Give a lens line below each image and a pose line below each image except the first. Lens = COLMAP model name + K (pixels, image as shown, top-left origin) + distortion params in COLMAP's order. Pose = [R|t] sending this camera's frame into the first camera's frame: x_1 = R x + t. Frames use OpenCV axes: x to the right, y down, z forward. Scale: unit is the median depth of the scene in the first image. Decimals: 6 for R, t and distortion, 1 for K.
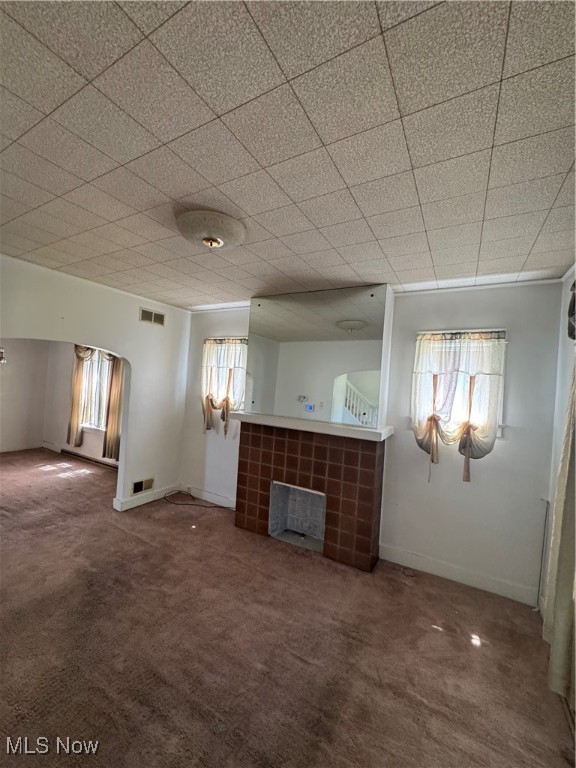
lens RADIAL K [[307.3, 0, 287.5], [0, 307.3, 388.2], [0, 0, 1]] dist [-0.000453, 0.000141]
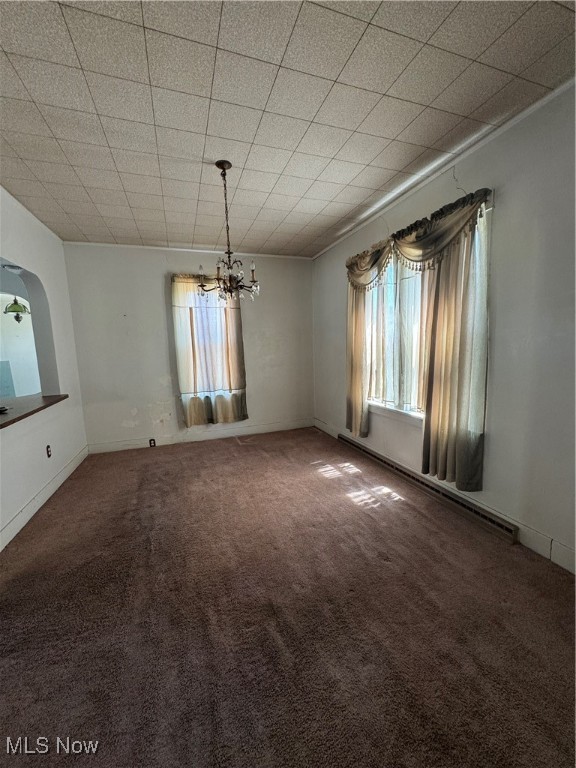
lens RADIAL K [[307.3, 0, 286.8], [0, 307.3, 386.9], [0, 0, 1]] dist [-0.000453, 0.000141]
pose [[0.754054, 0.007016, -0.656775, -0.430753], [0.072812, 0.992887, 0.094203, 0.026715], [0.652764, -0.118855, 0.748179, 0.492830]]
